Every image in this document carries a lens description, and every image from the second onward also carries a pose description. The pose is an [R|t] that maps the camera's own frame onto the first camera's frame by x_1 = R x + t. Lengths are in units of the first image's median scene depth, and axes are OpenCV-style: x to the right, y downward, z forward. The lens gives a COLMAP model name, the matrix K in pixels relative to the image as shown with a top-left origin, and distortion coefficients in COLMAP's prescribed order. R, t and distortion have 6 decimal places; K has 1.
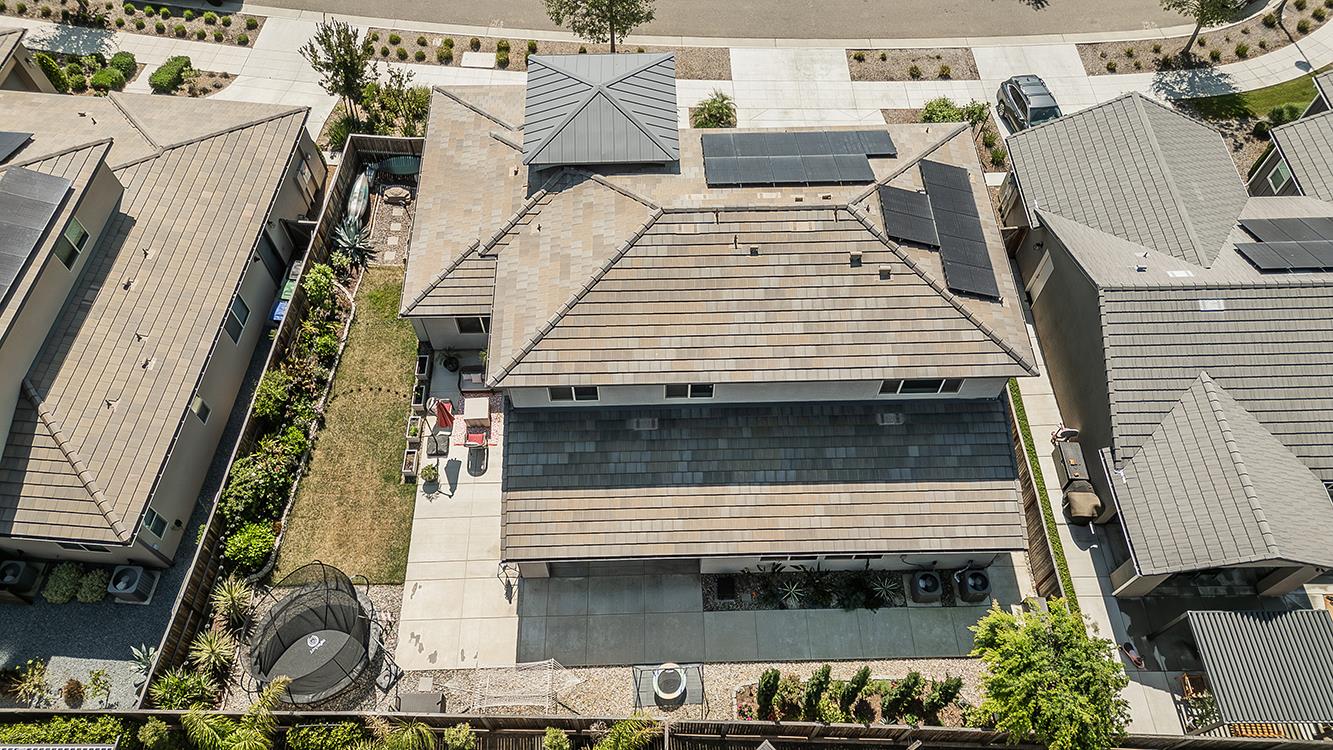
lens RADIAL K [[960.6, 0, 666.4], [0, 960.6, 402.5], [0, 0, 1]] dist [0.041560, -0.002495]
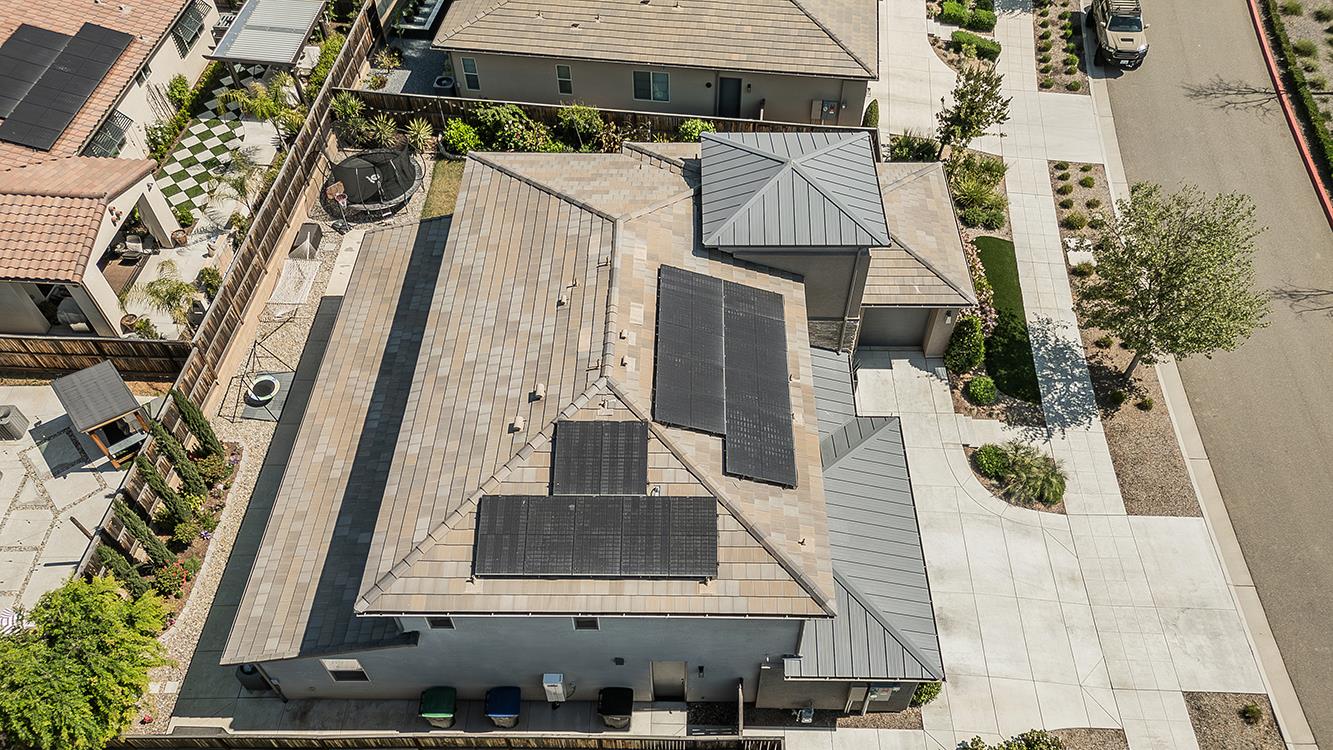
lens RADIAL K [[974.2, 0, 666.5], [0, 974.2, 375.0], [0, 0, 1]] dist [0.046783, -0.001951]
pose [[-0.049247, 0.759747, -0.648351, 0.633453], [-0.851492, 0.307359, 0.424844, -0.531213], [0.522051, 0.572988, 0.631782, 0.477345]]
